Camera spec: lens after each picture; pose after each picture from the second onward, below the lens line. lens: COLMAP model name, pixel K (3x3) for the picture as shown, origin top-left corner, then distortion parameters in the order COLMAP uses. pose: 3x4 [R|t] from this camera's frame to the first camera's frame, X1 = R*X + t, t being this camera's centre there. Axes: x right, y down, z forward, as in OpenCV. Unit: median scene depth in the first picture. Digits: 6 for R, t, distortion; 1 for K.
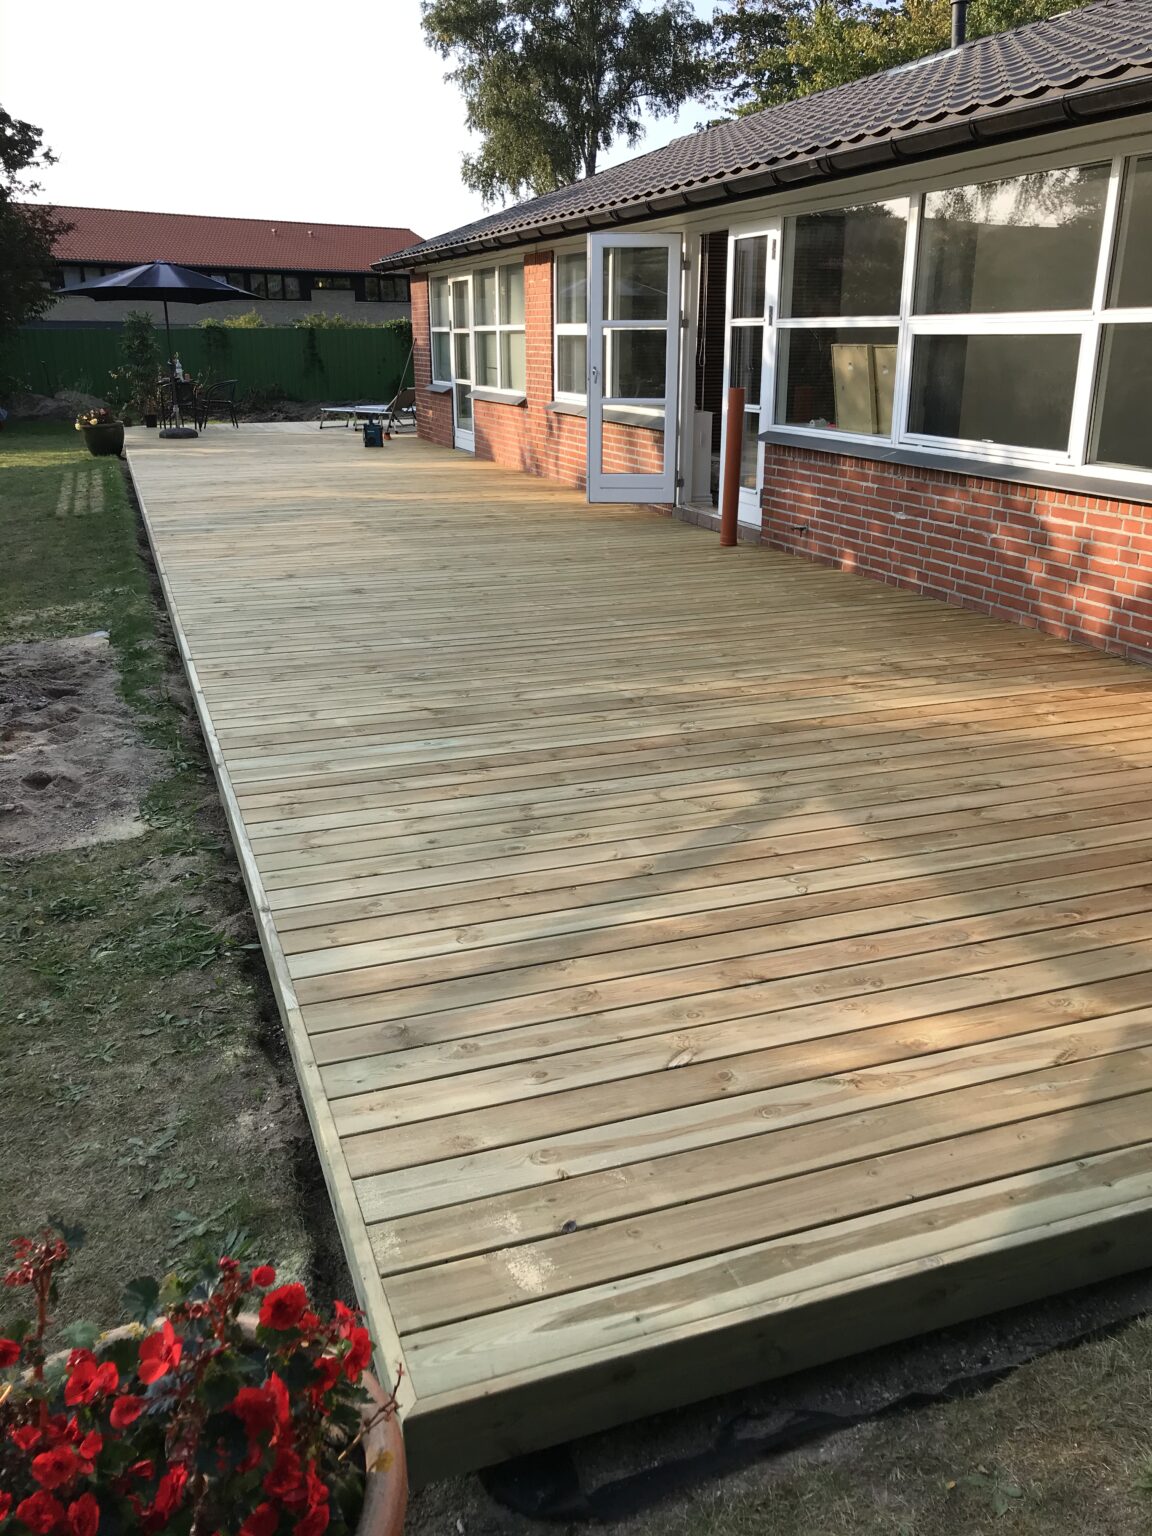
lens RADIAL K [[1262.9, 0, 576.0], [0, 1262.9, 768.0], [0, 0, 1]] dist [0.001989, 0.064377]
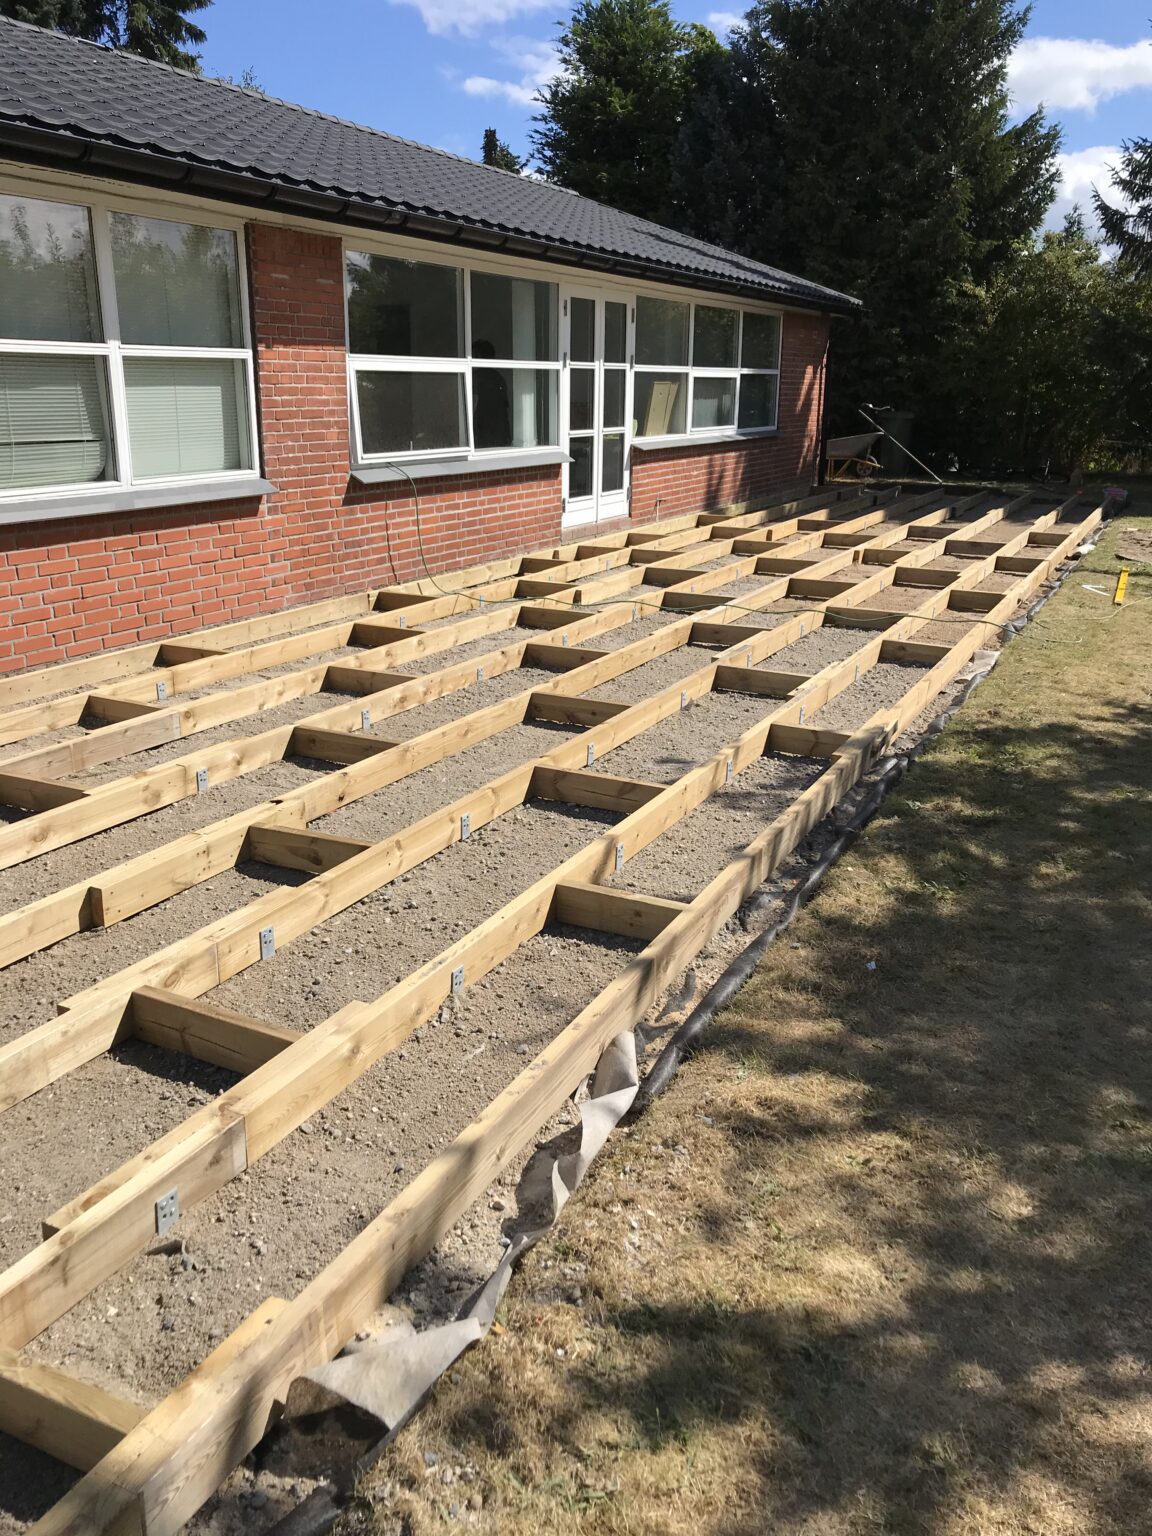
lens RADIAL K [[1262.9, 0, 576.0], [0, 1262.9, 768.0], [0, 0, 1]] dist [0.001989, 0.064377]
pose [[-0.693151, -0.225750, 0.684528, -0.772965], [0.218510, 0.839186, 0.498017, -0.644411], [-0.686873, 0.494777, -0.532354, 1.871217]]
